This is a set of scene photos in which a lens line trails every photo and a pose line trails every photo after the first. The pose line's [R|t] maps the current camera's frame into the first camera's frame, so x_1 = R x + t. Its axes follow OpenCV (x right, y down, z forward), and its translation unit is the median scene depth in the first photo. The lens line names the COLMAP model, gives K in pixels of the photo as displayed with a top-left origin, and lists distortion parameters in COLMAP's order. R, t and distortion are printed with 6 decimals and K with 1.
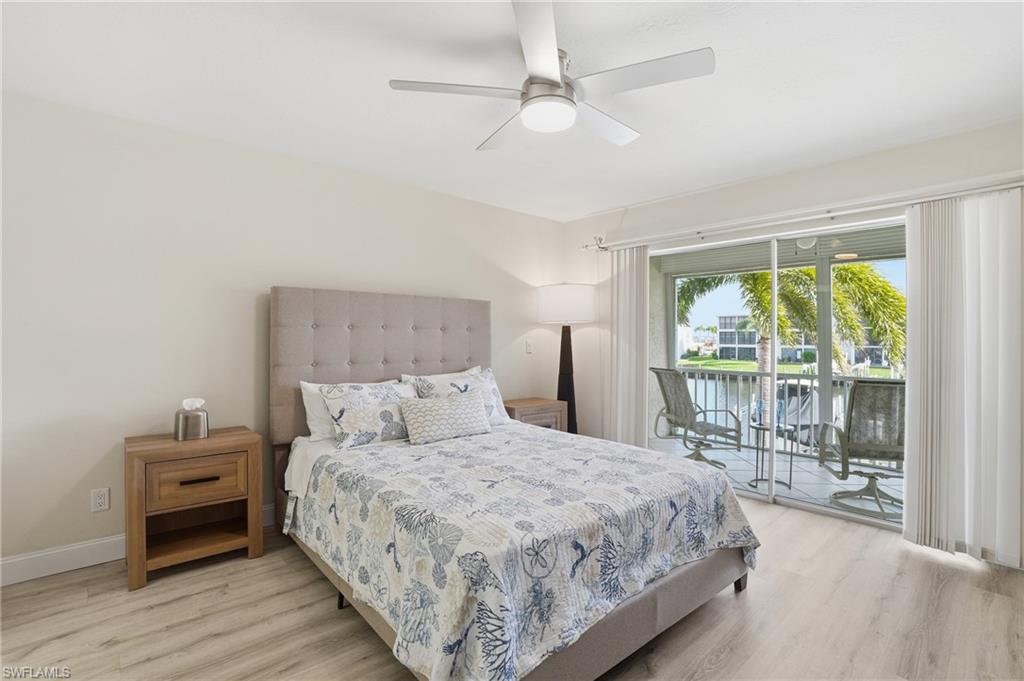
lens RADIAL K [[476.2, 0, 510.3], [0, 476.2, 335.9], [0, 0, 1]] dist [-0.069618, 0.025159]
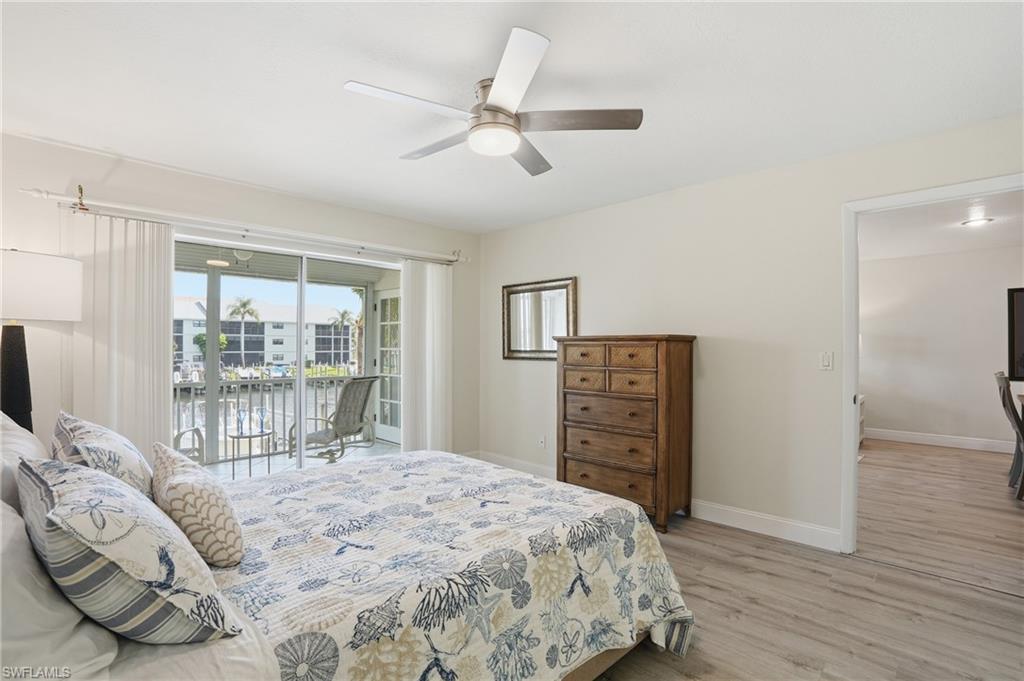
lens RADIAL K [[477.4, 0, 509.3], [0, 477.4, 354.5], [0, 0, 1]] dist [-0.071465, 0.024646]
pose [[-0.064650, -0.024557, 0.997606, -0.967944], [-0.004682, 0.999694, 0.024305, -0.008954], [-0.997897, -0.003099, -0.064745, 1.010234]]
